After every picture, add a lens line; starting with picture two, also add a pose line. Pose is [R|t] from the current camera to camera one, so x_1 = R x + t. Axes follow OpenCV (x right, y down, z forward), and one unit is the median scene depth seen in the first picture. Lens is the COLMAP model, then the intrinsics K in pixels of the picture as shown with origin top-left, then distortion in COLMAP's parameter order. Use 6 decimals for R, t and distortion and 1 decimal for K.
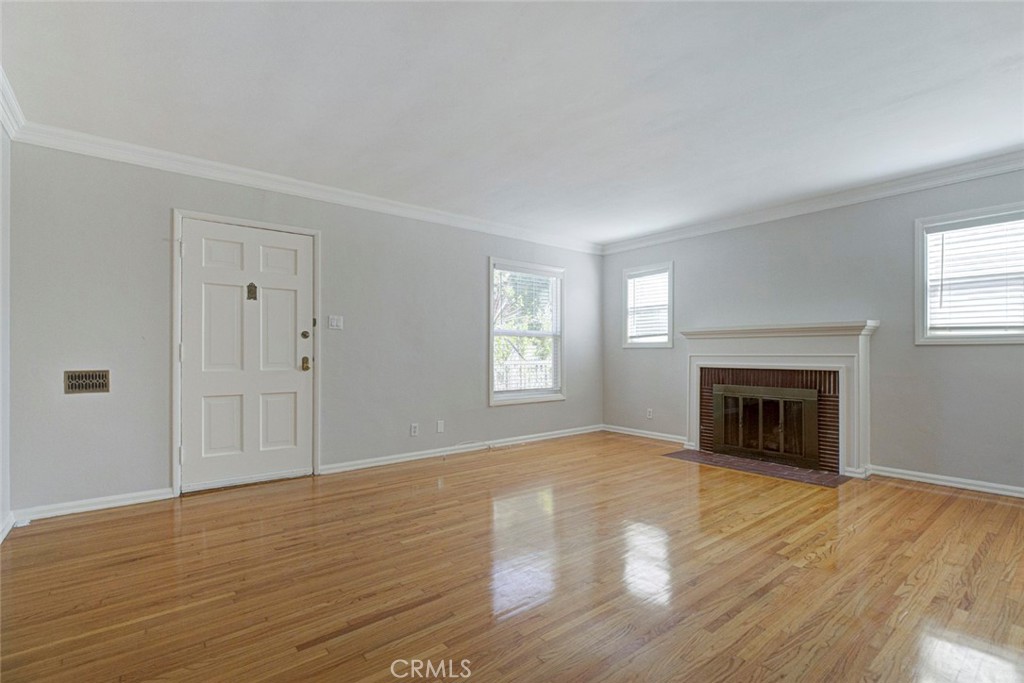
lens RADIAL K [[467.8, 0, 496.2], [0, 467.8, 353.1], [0, 0, 1]] dist [-0.003747, -0.001283]
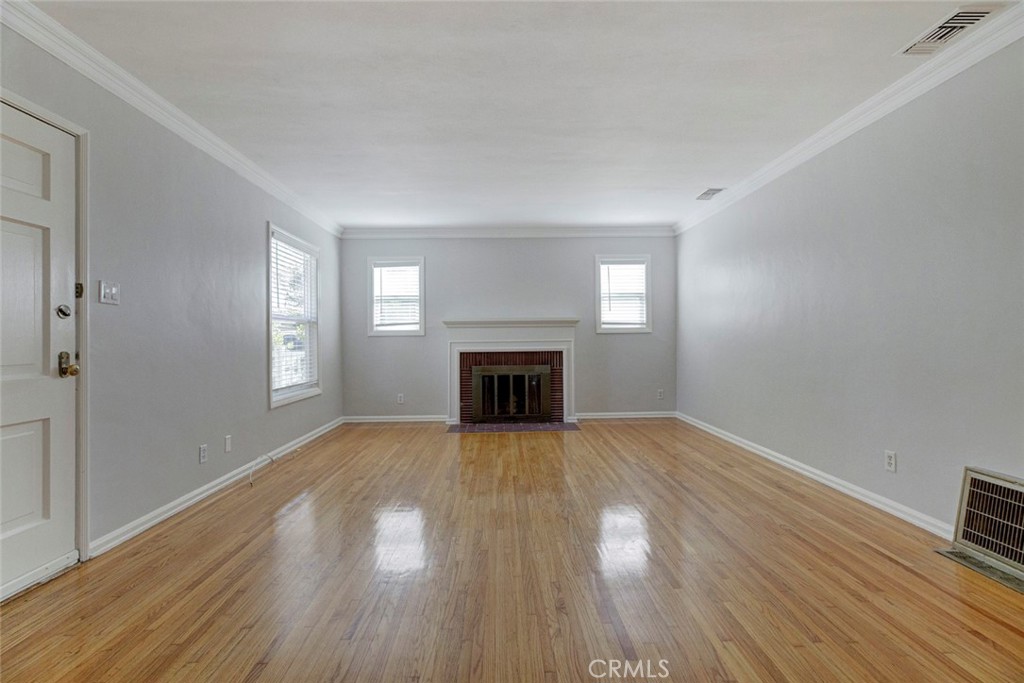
lens RADIAL K [[467.8, 0, 512.0], [0, 467.8, 336.0], [0, 0, 1]] dist [-0.003747, -0.001283]
pose [[0.607837, -0.001847, 0.794060, -0.428452], [0.012063, 0.999903, -0.006908, -0.000545], [-0.793970, 0.013777, 0.607800, 0.203537]]
